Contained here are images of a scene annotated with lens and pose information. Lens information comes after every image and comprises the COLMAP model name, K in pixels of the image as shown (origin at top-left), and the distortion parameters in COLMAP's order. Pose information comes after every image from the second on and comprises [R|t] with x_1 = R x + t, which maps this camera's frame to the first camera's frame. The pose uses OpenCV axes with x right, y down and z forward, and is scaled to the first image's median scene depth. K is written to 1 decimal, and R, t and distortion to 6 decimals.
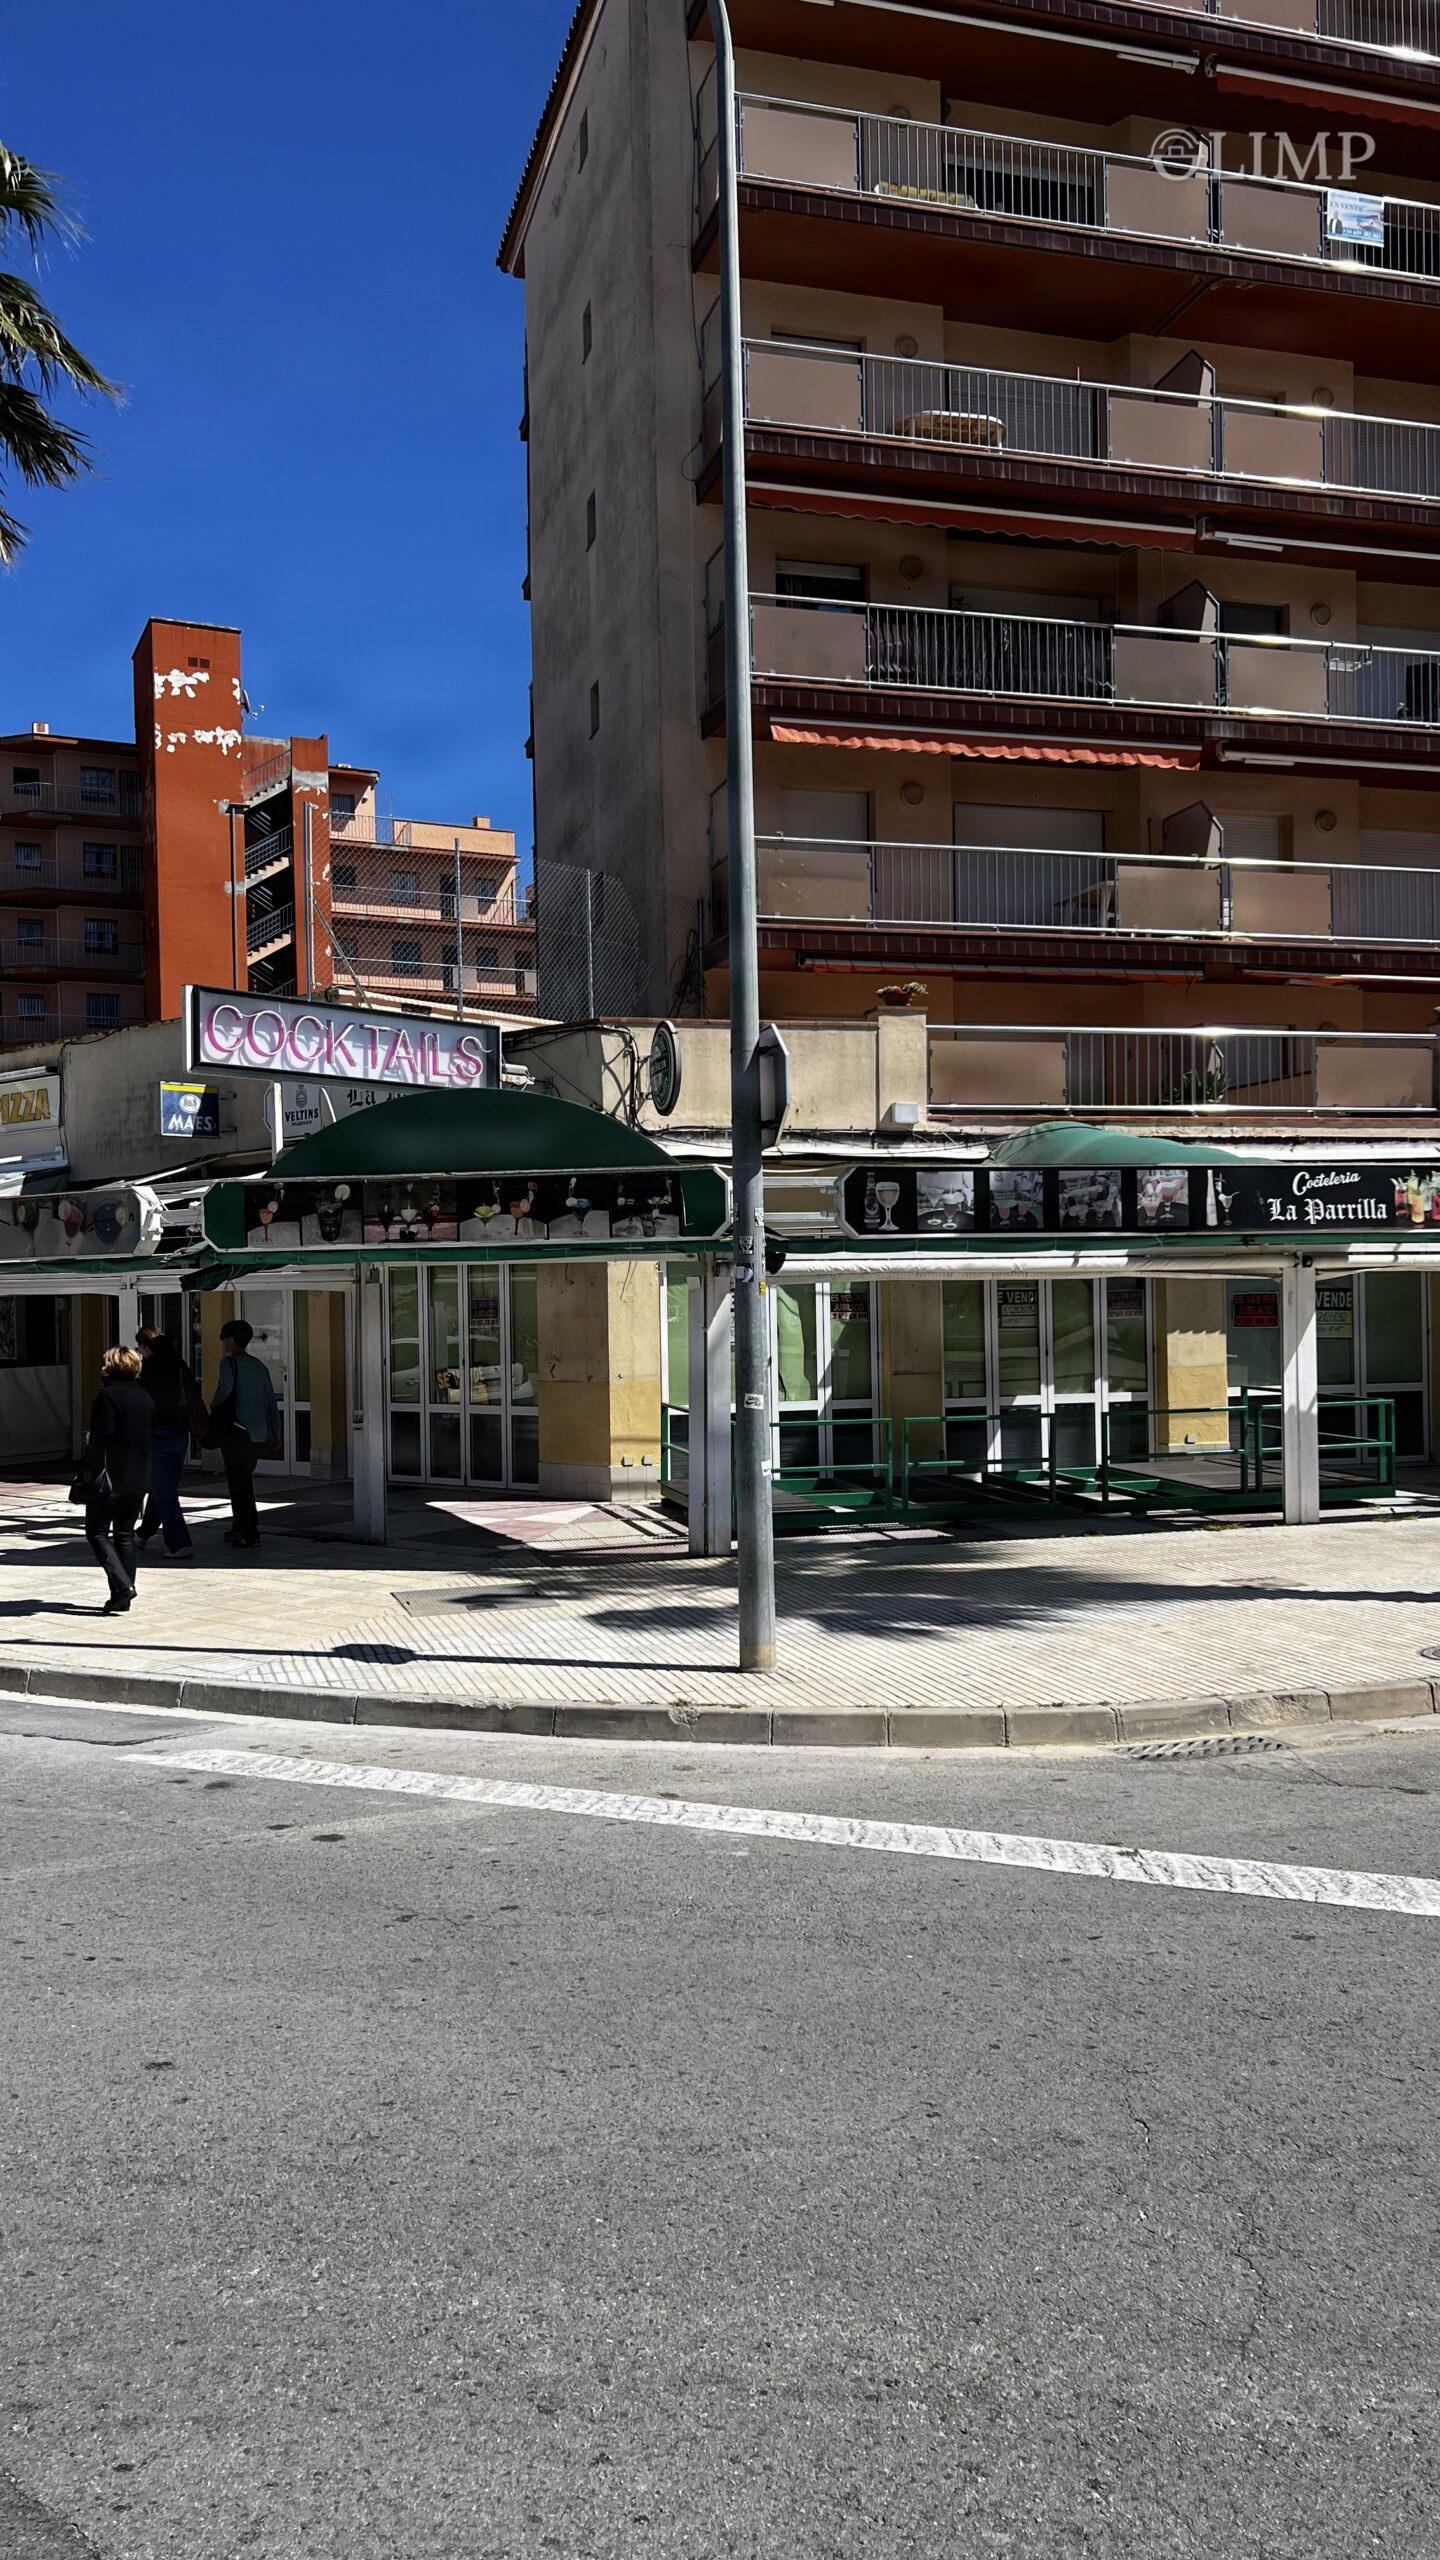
lens RADIAL K [[1958.7, 0, 720.0], [0, 1958.7, 1280.0], [0, 0, 1]] dist [0.075275, -0.137247]
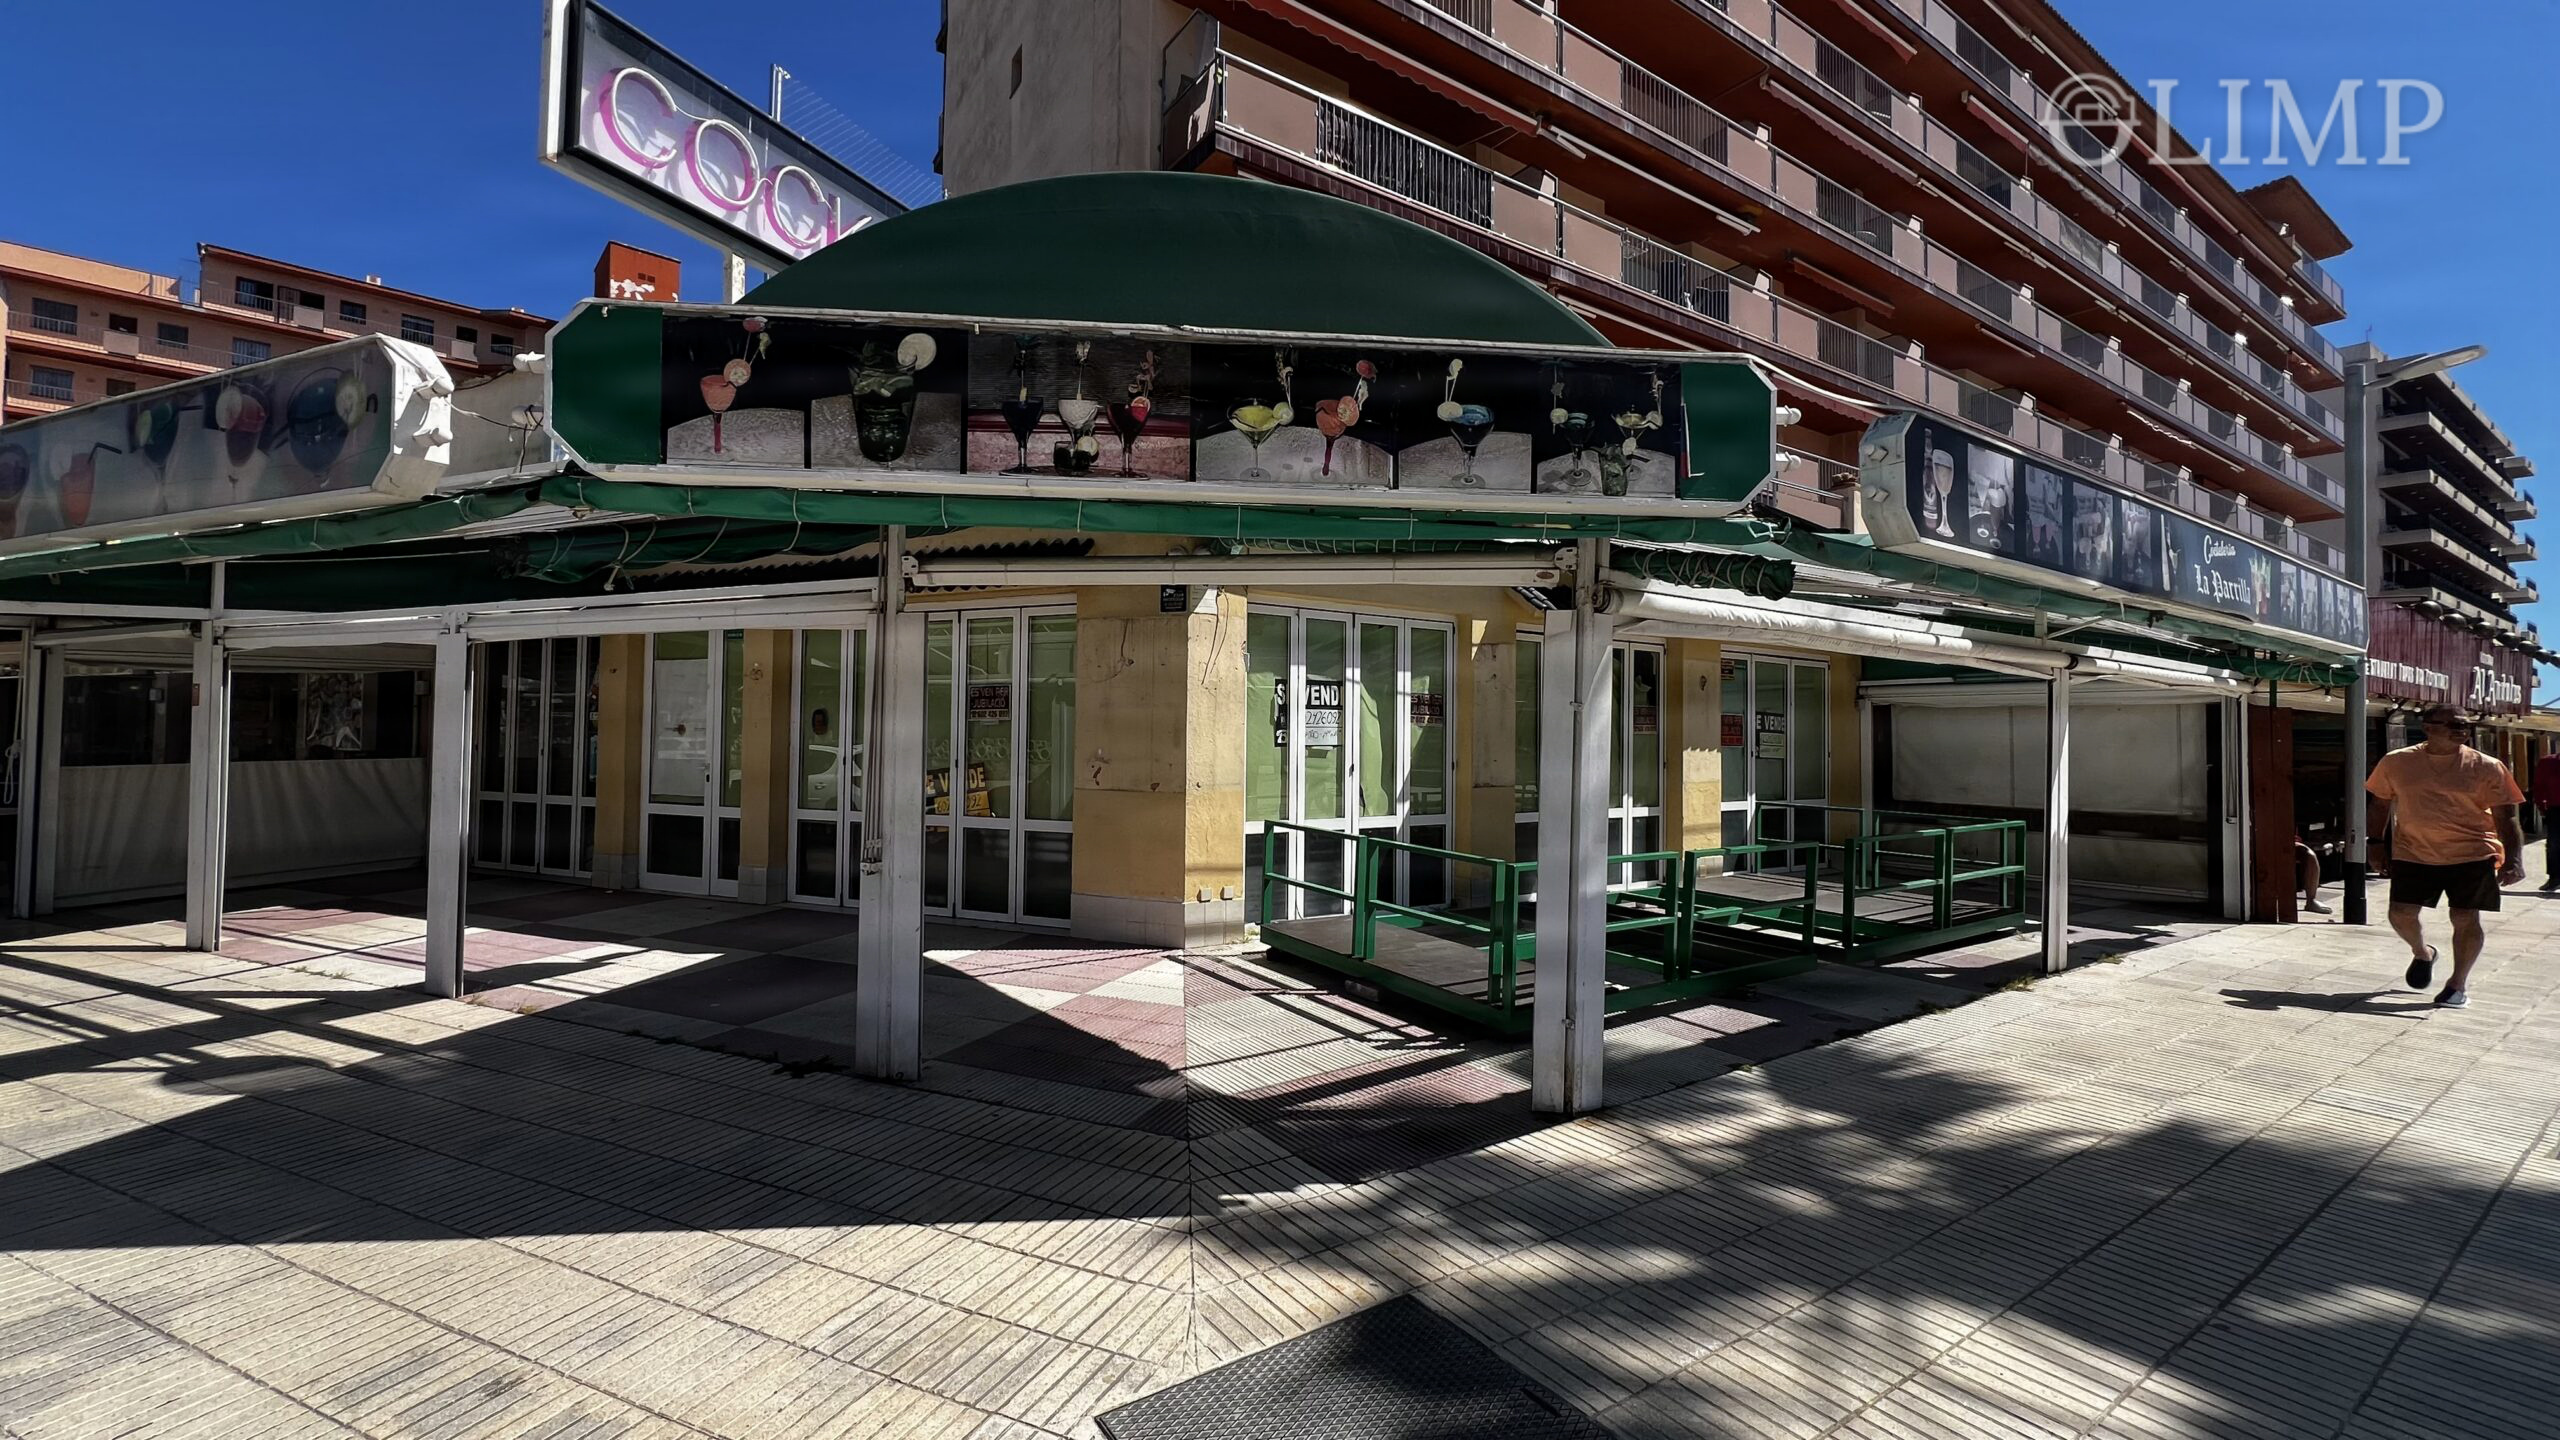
lens RADIAL K [[1016.9, 0, 1258.8], [0, 1016.9, 710.7], [0, 0, 1]] dist [0.001824, 0.000308]
pose [[0.956524, 0.038154, 0.289146, -0.158449], [-0.031086, 0.999096, -0.028996, 0.033775], [-0.289991, 0.018747, 0.956846, 0.665521]]
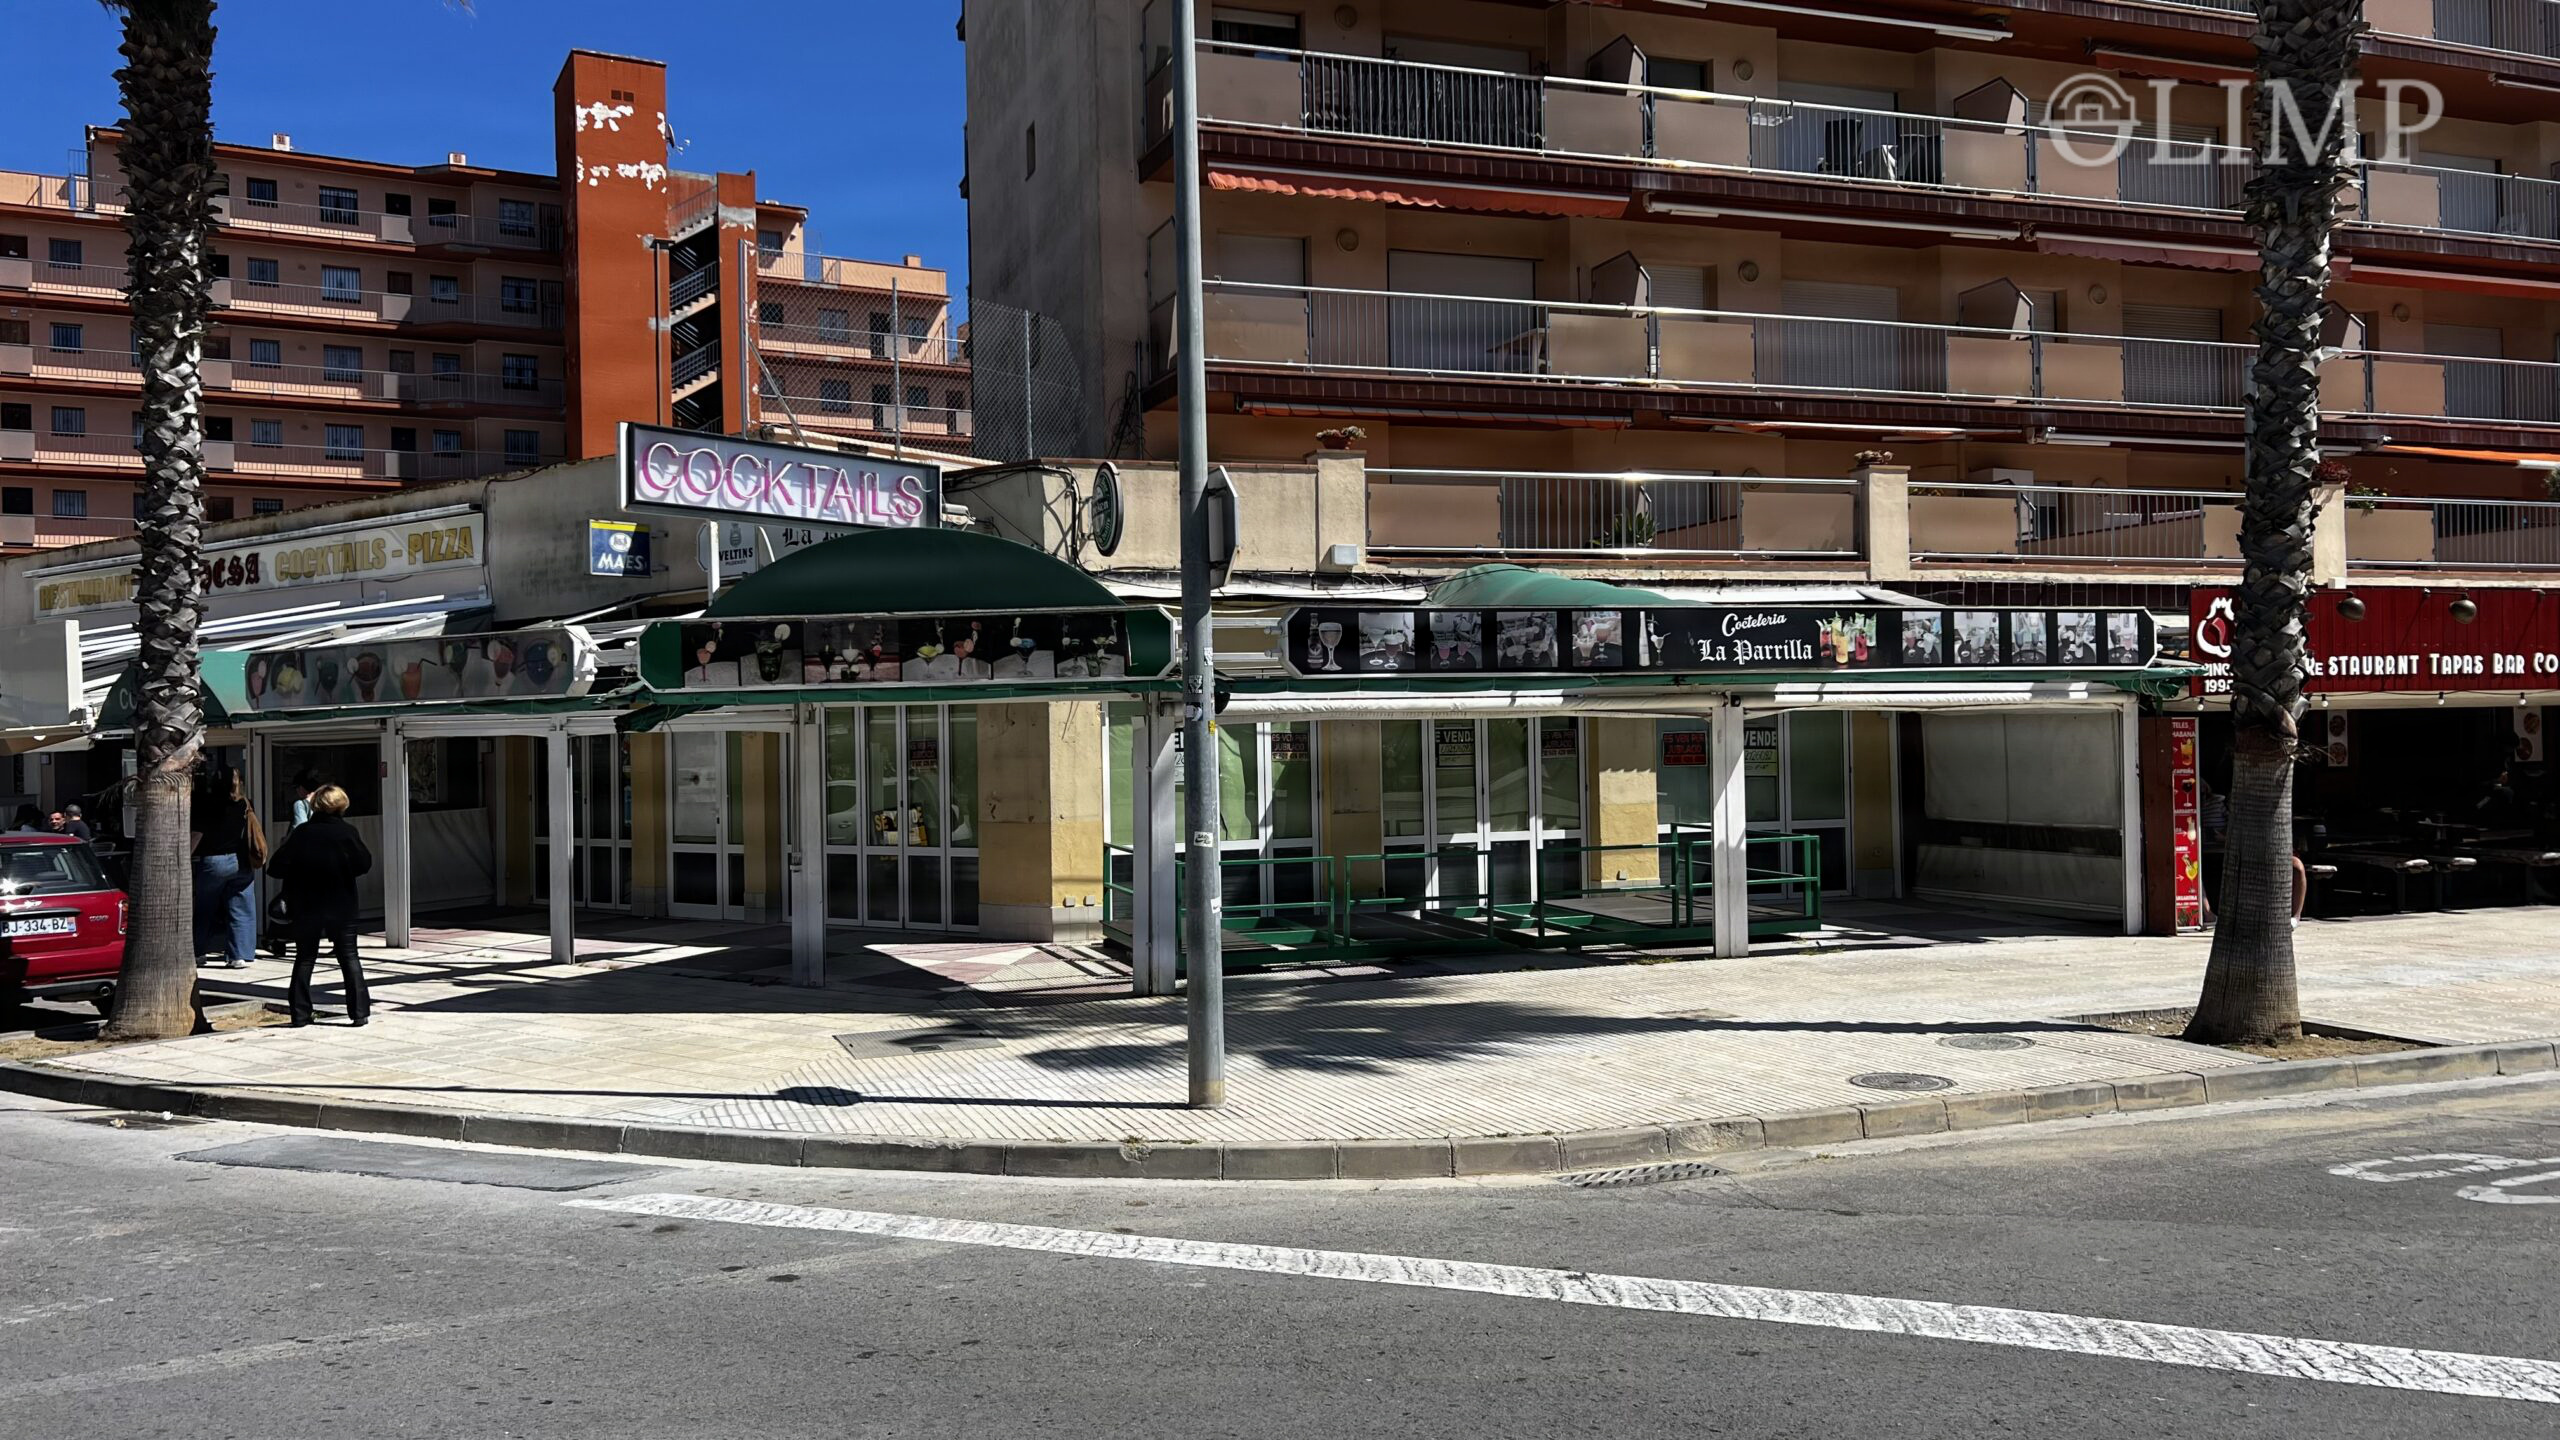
lens RADIAL K [[1958.2, 0, 1274.7], [0, 1958.2, 700.5], [0, 0, 1]] dist [0.066393, -0.068286]
pose [[0.998043, -0.001193, 0.062523, -0.005390], [0.001866, 0.999941, -0.010700, 0.000860], [-0.062507, 0.010796, 0.997986, -0.005898]]
